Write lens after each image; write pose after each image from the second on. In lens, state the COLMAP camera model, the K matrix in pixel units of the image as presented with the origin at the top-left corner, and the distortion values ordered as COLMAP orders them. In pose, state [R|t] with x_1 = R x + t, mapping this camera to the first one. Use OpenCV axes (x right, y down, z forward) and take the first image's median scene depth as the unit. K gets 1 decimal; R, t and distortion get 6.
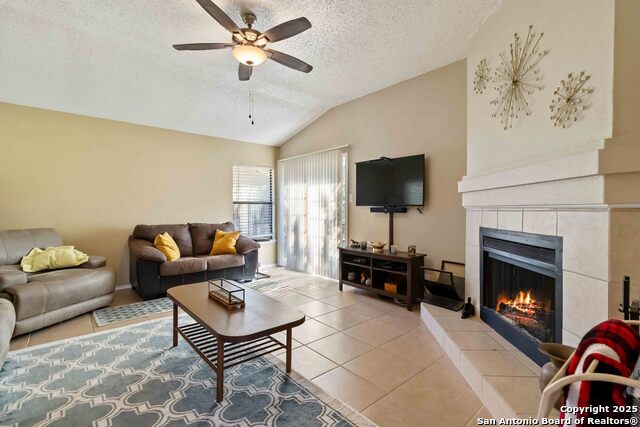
lens RADIAL K [[296.4, 0, 320.4], [0, 296.4, 209.9], [0, 0, 1]] dist [0.005054, 0.000720]
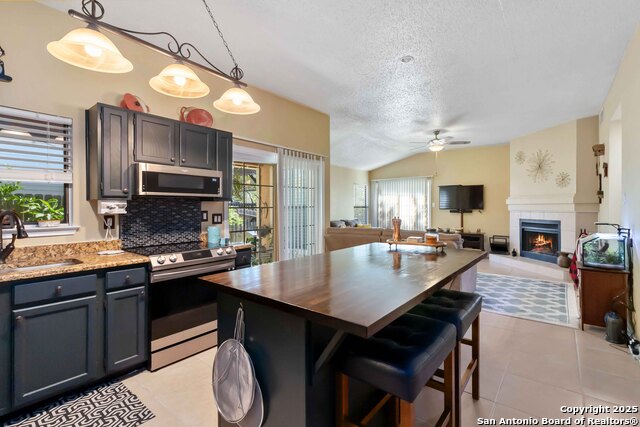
lens RADIAL K [[296.4, 0, 325.7], [0, 296.4, 207.9], [0, 0, 1]] dist [0.005054, 0.000720]
pose [[0.983009, -0.006162, 0.183453, -1.231127], [0.006624, 0.999976, -0.001904, -0.031489], [-0.183437, 0.003087, 0.983027, -0.924065]]
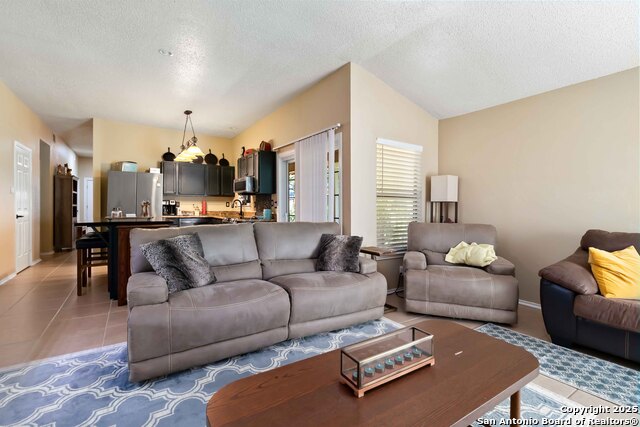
lens RADIAL K [[296.4, 0, 325.9], [0, 296.4, 209.9], [0, 0, 1]] dist [0.005054, 0.000720]
pose [[-0.125043, 0.010289, -0.992098, 0.155708], [-0.012728, 0.999847, 0.011974, 0.007187], [0.992070, 0.014125, -0.124893, 0.647507]]
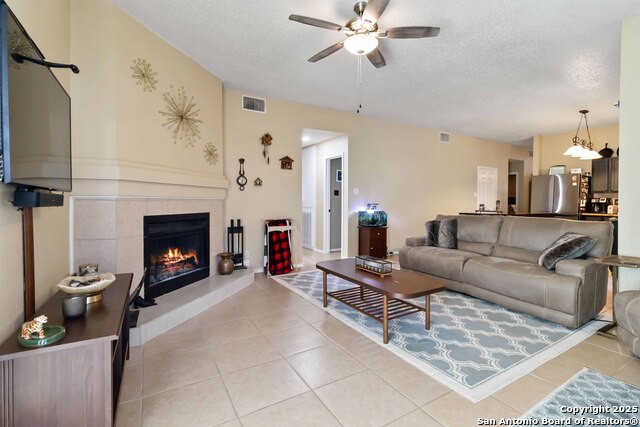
lens RADIAL K [[296.4, 0, 321.5], [0, 296.4, 209.9], [0, 0, 1]] dist [0.005054, 0.000720]
pose [[-0.984814, -0.007901, 0.173433, -0.224989], [-0.002260, 0.999463, 0.032699, -0.001479], [-0.173598, 0.031810, -0.984303, 1.622416]]
